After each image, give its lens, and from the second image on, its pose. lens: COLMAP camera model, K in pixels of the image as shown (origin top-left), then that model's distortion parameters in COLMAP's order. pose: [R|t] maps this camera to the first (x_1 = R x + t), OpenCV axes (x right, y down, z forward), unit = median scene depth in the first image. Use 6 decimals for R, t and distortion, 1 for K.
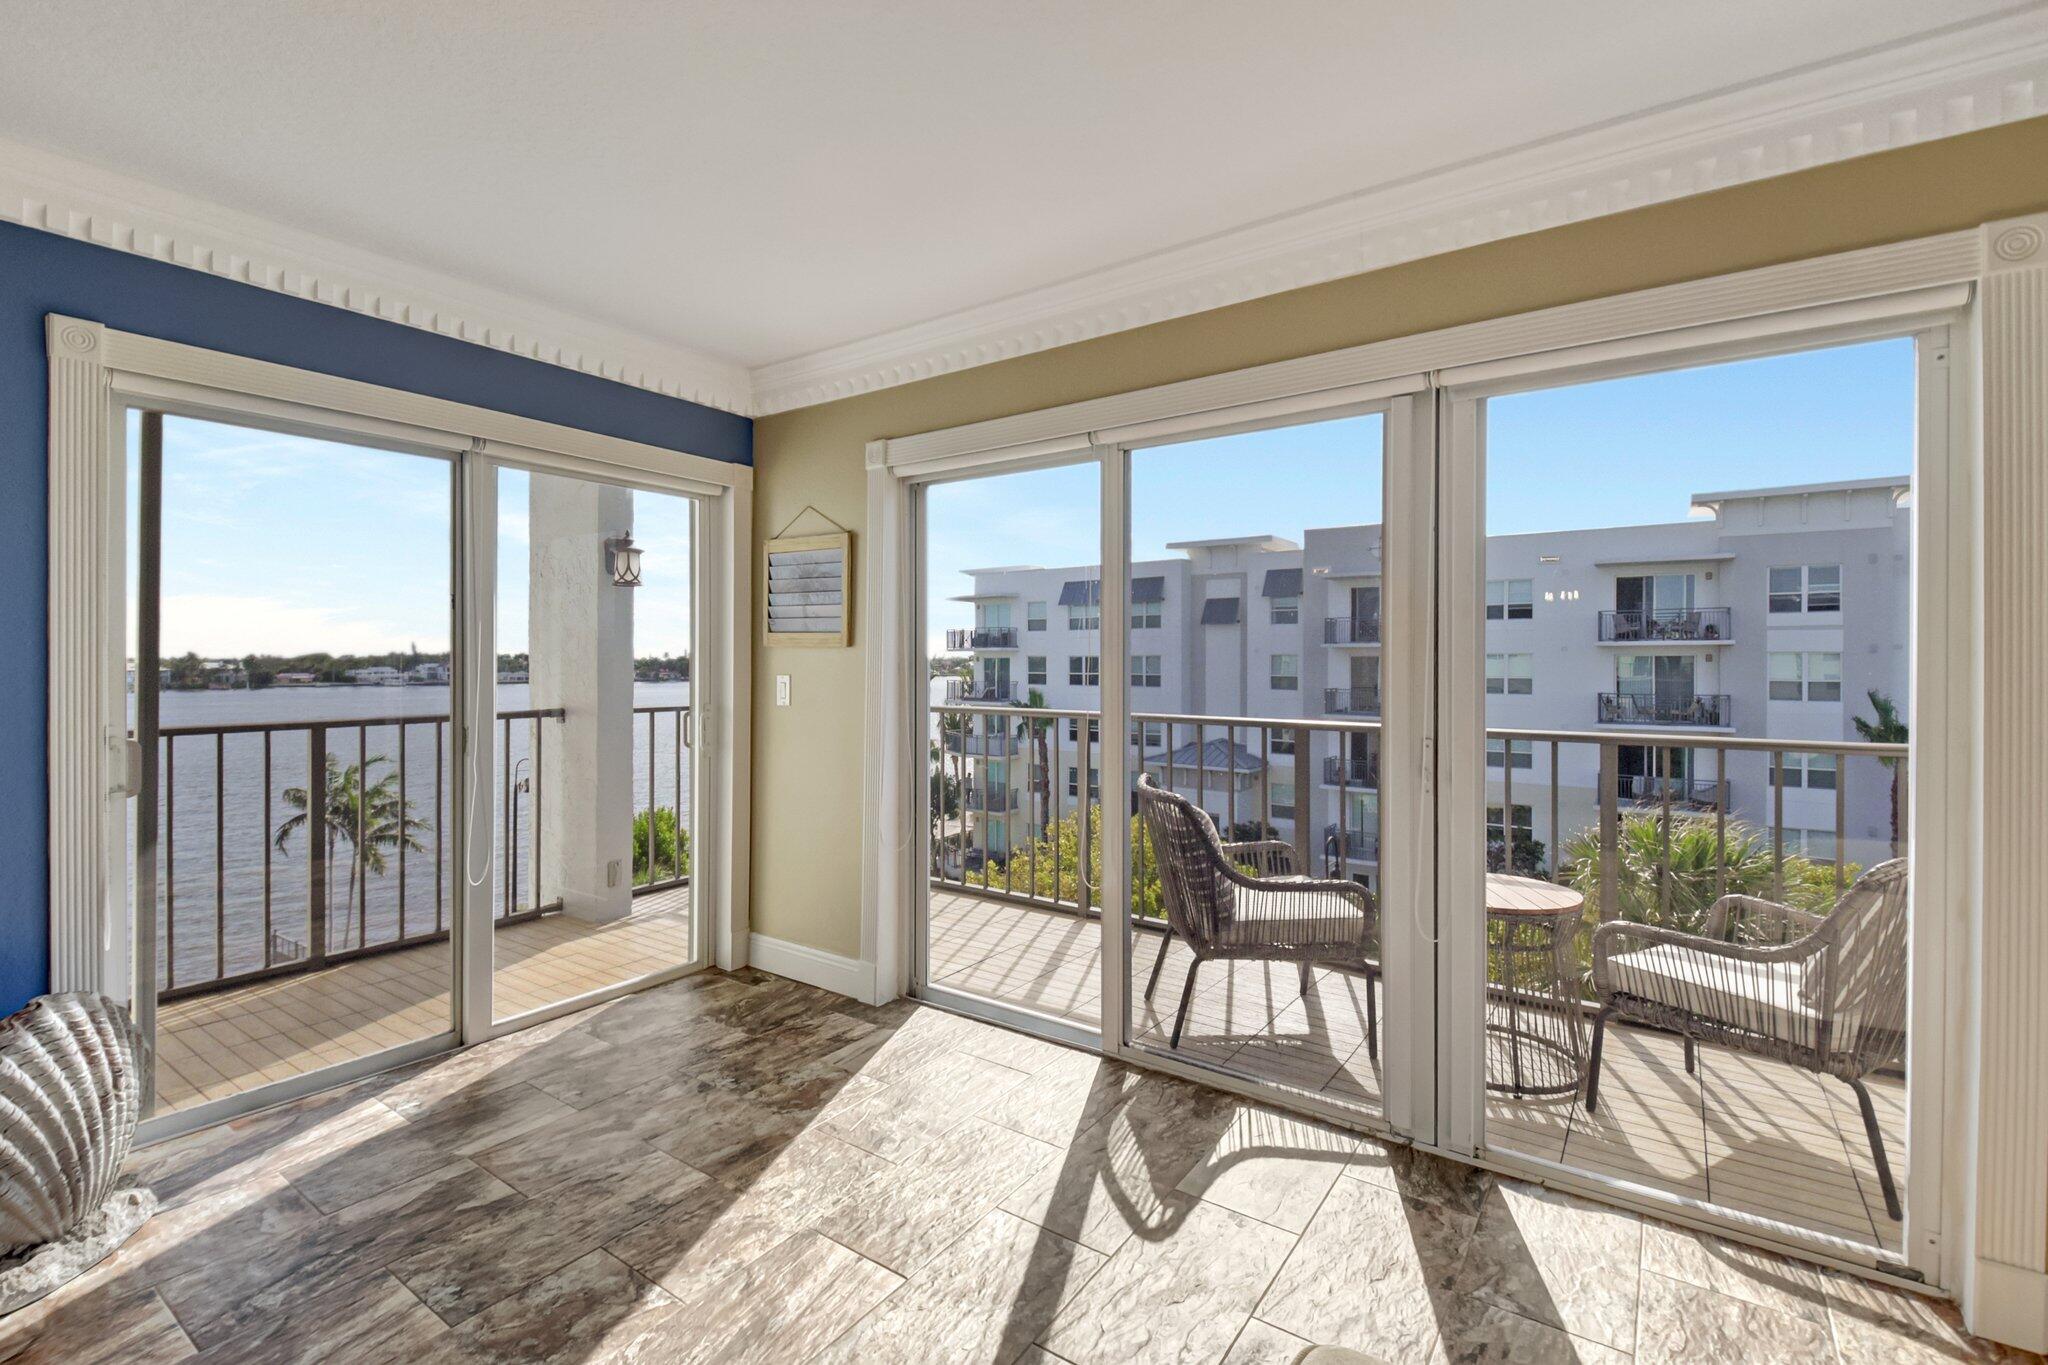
lens RADIAL K [[927.3, 0, 981.0], [0, 927.3, 660.1], [0, 0, 1]] dist [-0.000832, -0.001038]
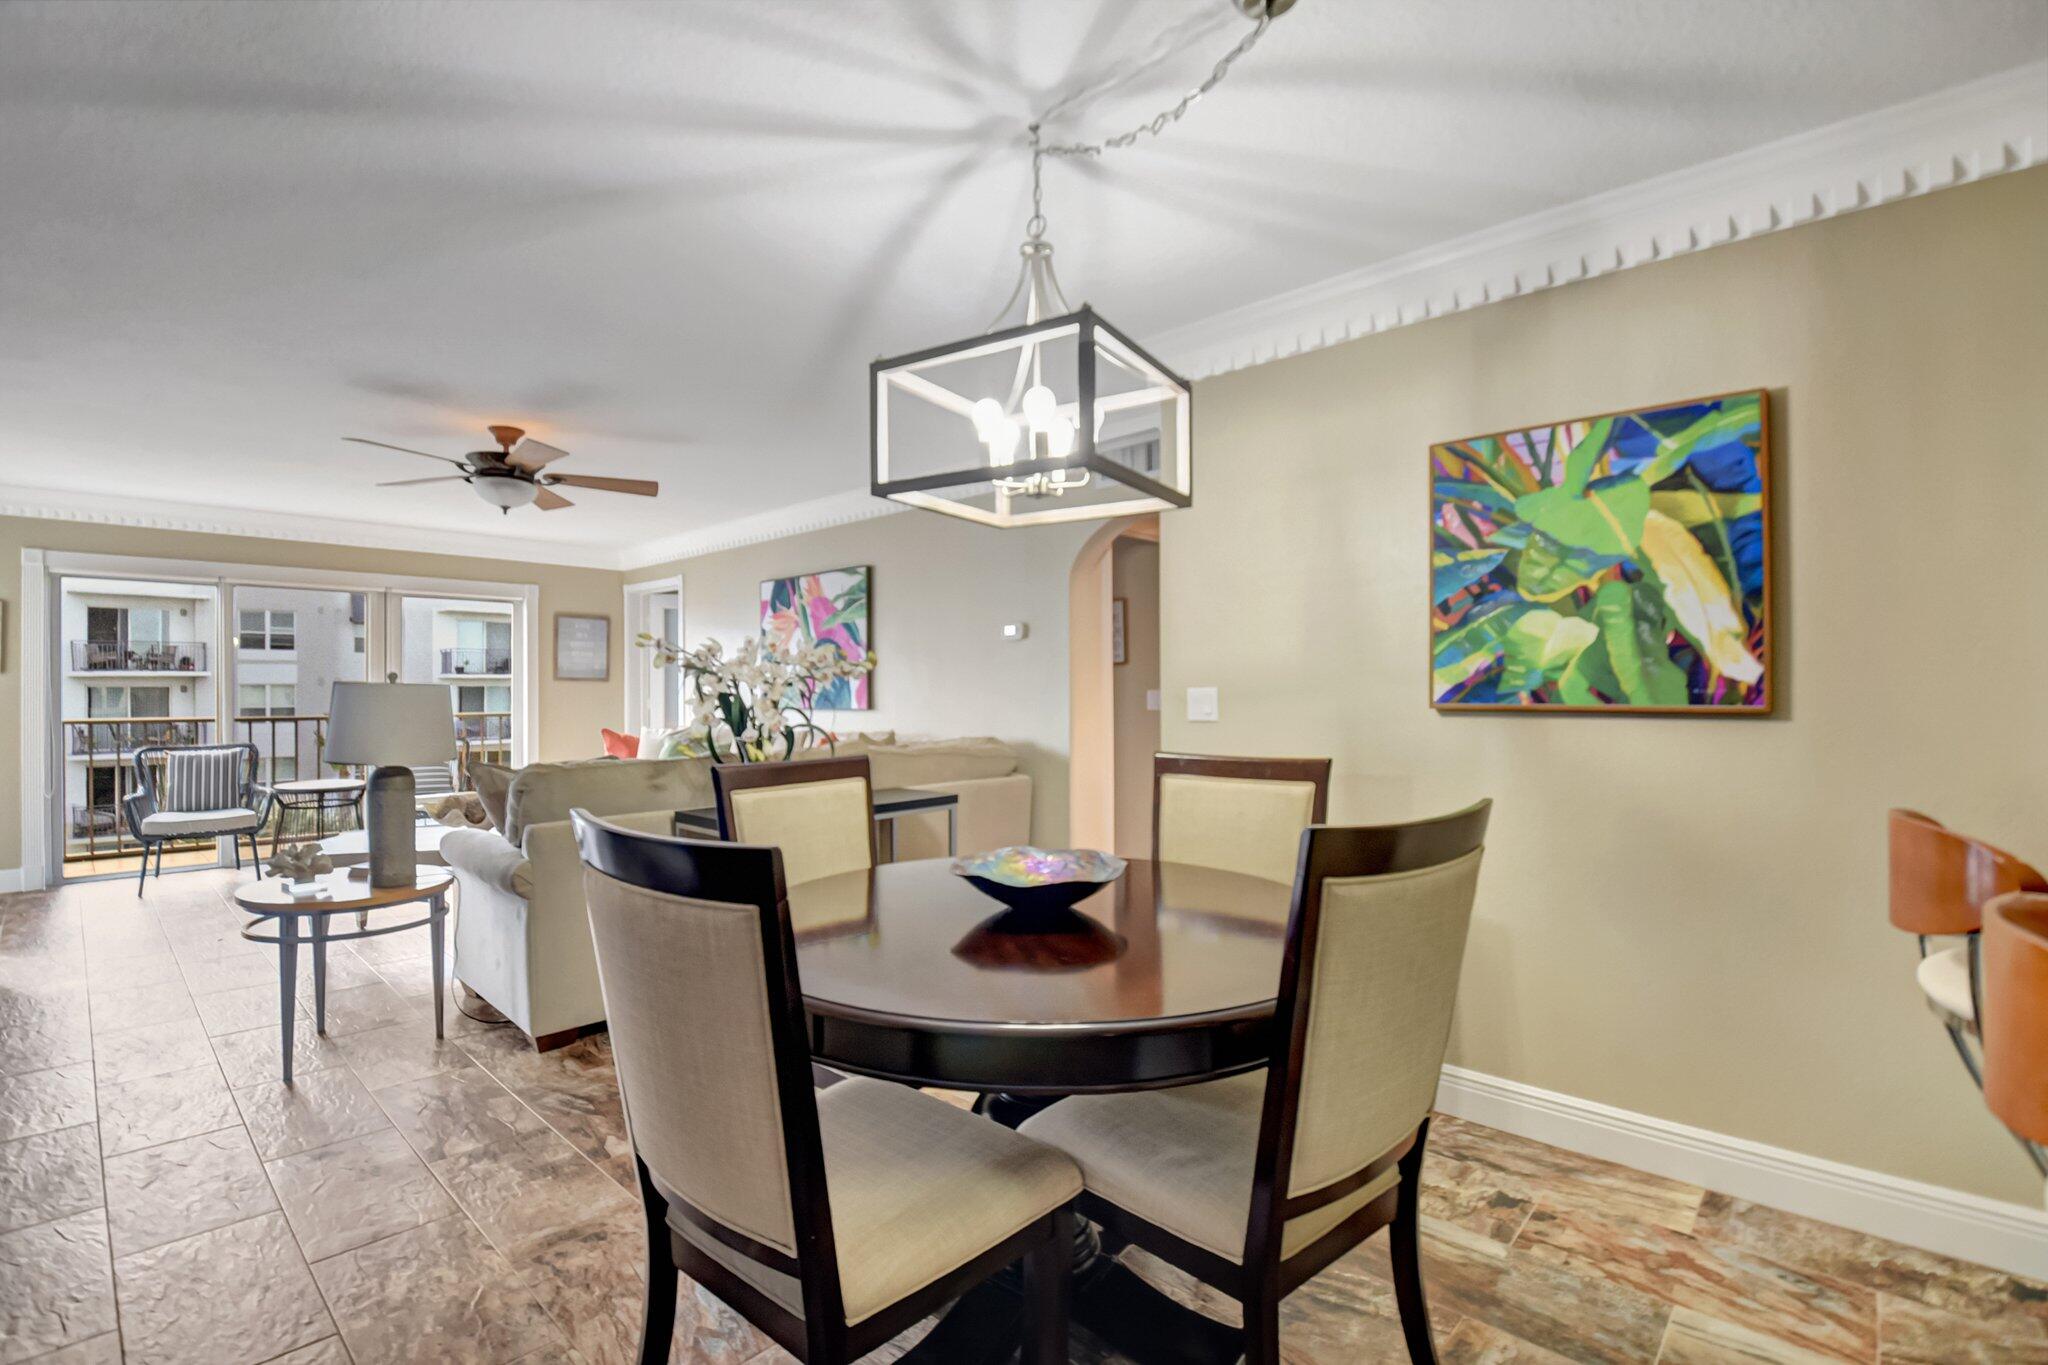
lens RADIAL K [[921.8, 0, 1001.2], [0, 921.8, 685.8], [0, 0, 1]] dist [-0.000393, -0.013266]
pose [[0.134263, 0.005451, 0.990931, -0.932685], [0.000283, 0.999985, -0.005539, 0.009970], [-0.990946, 0.001024, 0.134259, -0.576644]]
